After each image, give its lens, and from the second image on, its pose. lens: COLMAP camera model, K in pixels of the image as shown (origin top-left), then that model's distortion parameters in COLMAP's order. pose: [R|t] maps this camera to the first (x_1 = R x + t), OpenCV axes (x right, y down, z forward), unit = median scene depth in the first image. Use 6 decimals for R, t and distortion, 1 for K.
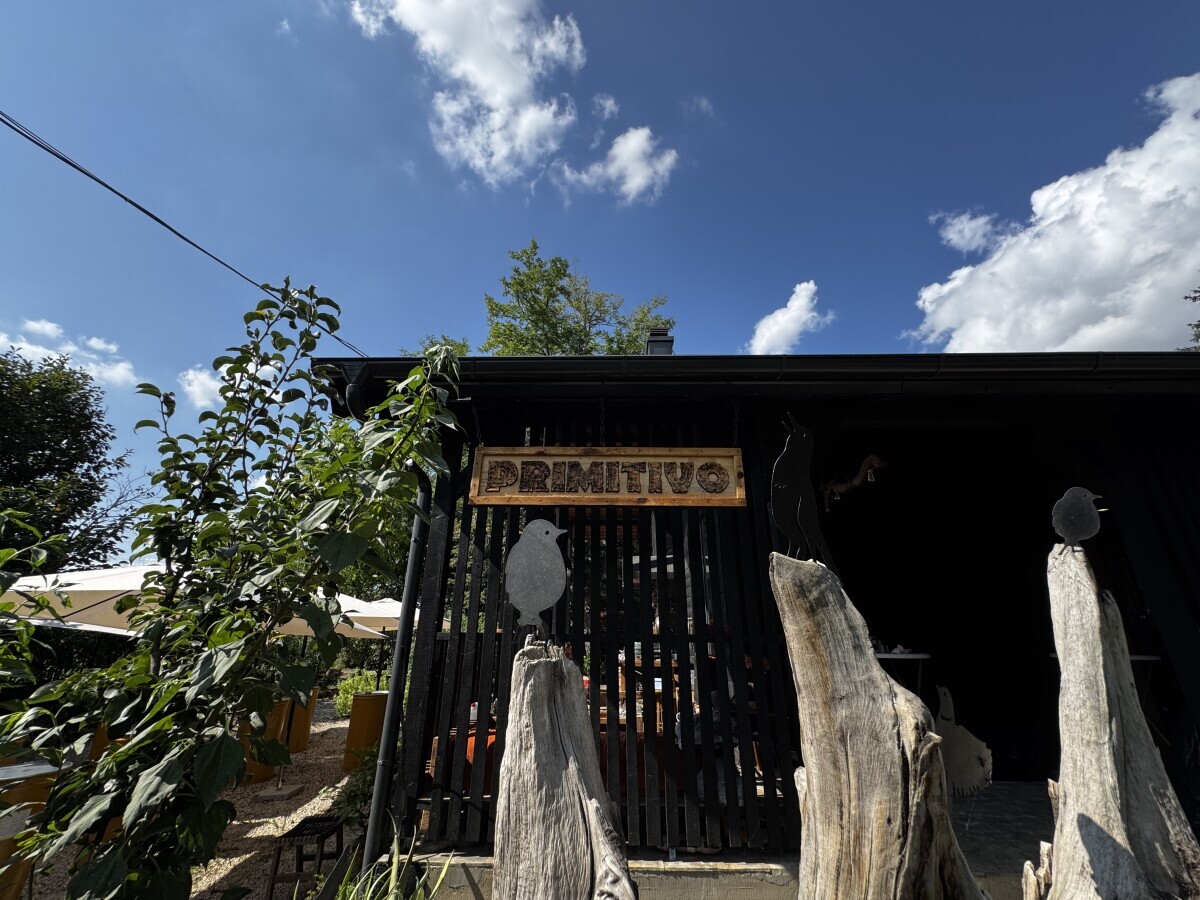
lens RADIAL K [[478.7, 0, 600.0], [0, 478.7, 450.0], [0, 0, 1]] dist [-0.001881, 0.000198]
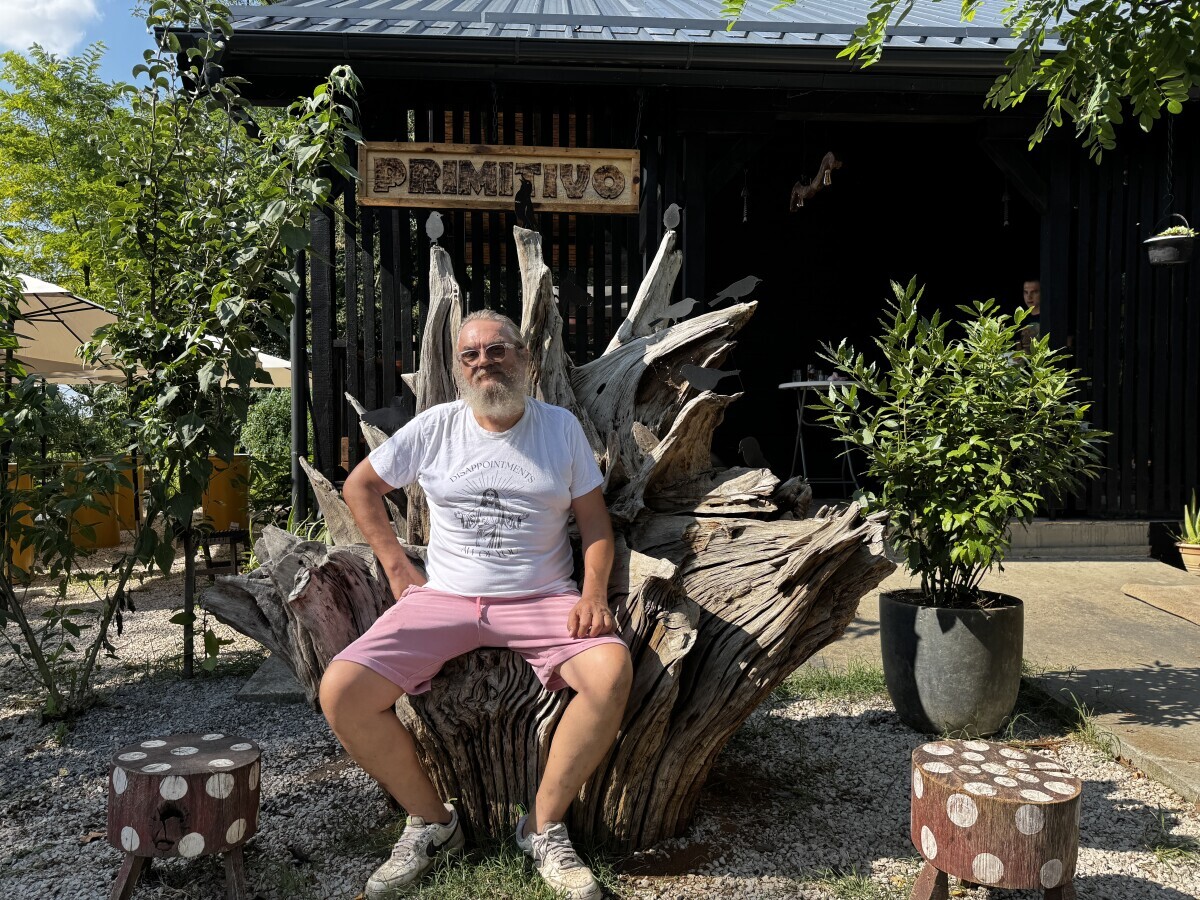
lens RADIAL K [[832.0, 0, 606.1], [0, 832.0, 448.6], [0, 0, 1]] dist [0.187708, -0.359065]
pose [[0.997065, -0.005829, 0.076344, 0.094417], [-0.023502, 0.925664, 0.377617, -0.090740], [-0.072870, -0.378303, 0.922809, -0.806972]]
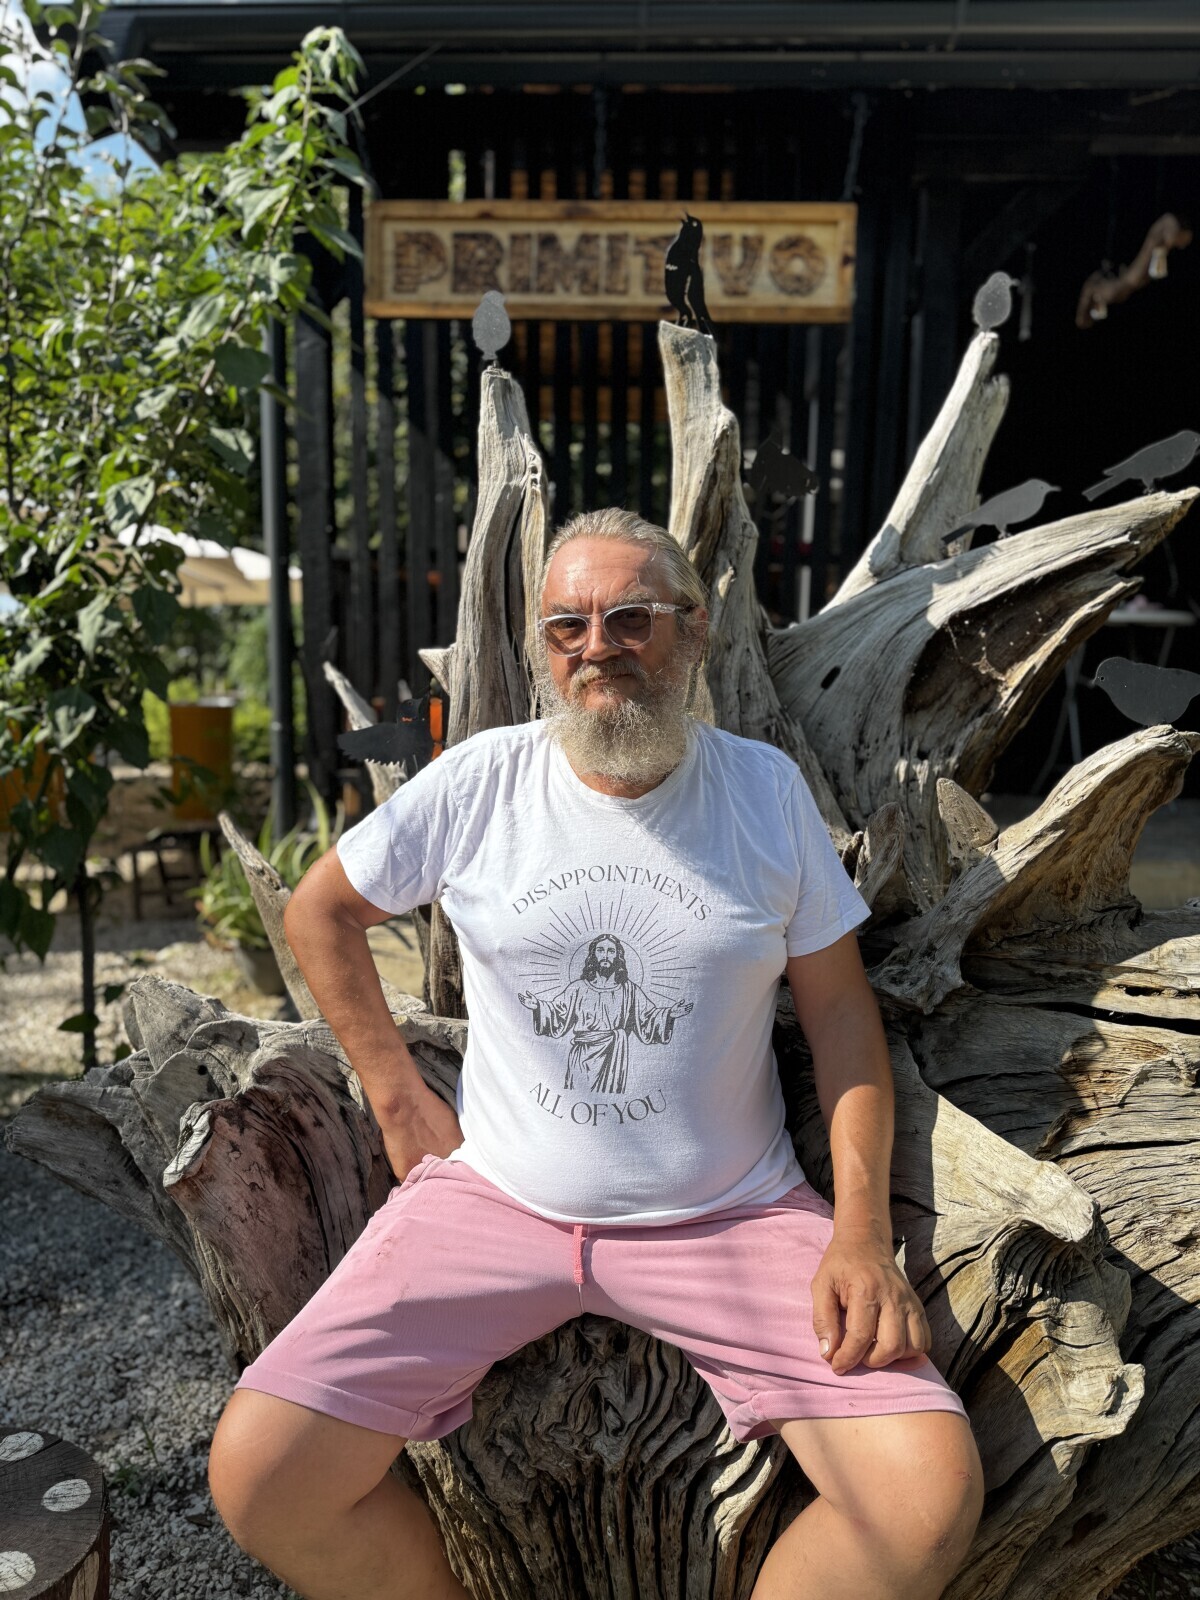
lens RADIAL K [[1116.2, 0, 600.0], [0, 1116.2, 800.0], [0, 0, 1]] dist [0.084214, -0.107679]
pose [[0.999495, 0.016474, -0.027165, 0.053163], [-0.001549, 0.879304, 0.476258, -0.022286], [0.031732, -0.475976, 0.878886, -0.457957]]
